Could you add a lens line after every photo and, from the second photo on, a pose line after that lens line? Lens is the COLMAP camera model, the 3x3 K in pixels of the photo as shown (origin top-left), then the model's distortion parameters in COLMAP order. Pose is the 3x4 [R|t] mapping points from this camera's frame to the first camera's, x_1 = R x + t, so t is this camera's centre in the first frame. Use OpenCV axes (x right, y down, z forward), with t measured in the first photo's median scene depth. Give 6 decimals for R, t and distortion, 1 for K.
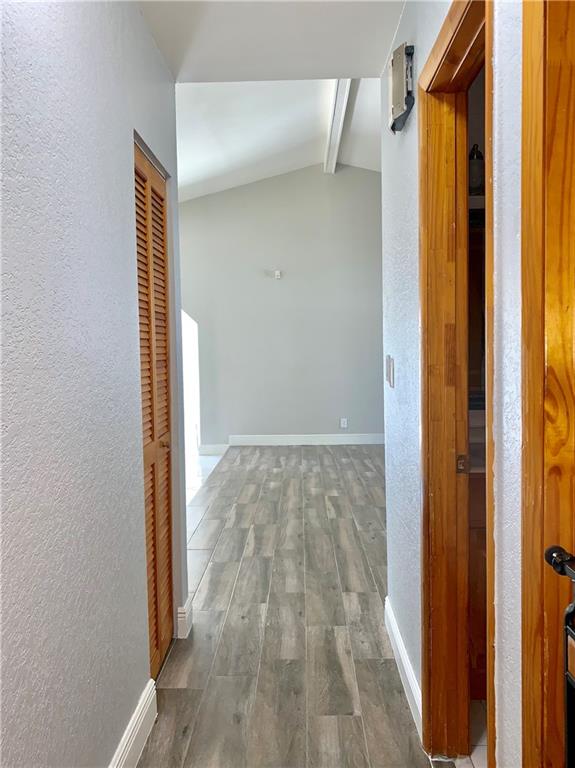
lens RADIAL K [[582.0, 0, 287.5], [0, 582.0, 383.0], [0, 0, 1]] dist [-0.000053, -0.020871]
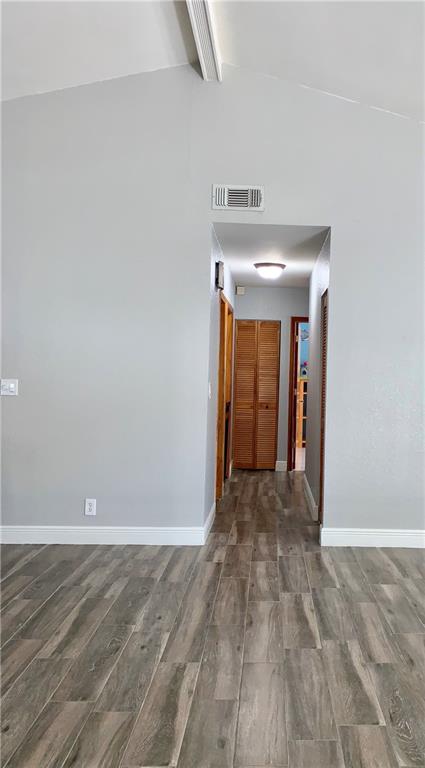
lens RADIAL K [[562.1, 0, 212.6], [0, 562.1, 384.2], [0, 0, 1]] dist [-0.000934, -0.000340]
pose [[-0.996971, -0.006596, 0.077489, 0.018087], [-0.000224, 0.996635, 0.081962, -0.137229], [-0.077769, 0.081696, -0.993618, 1.987419]]
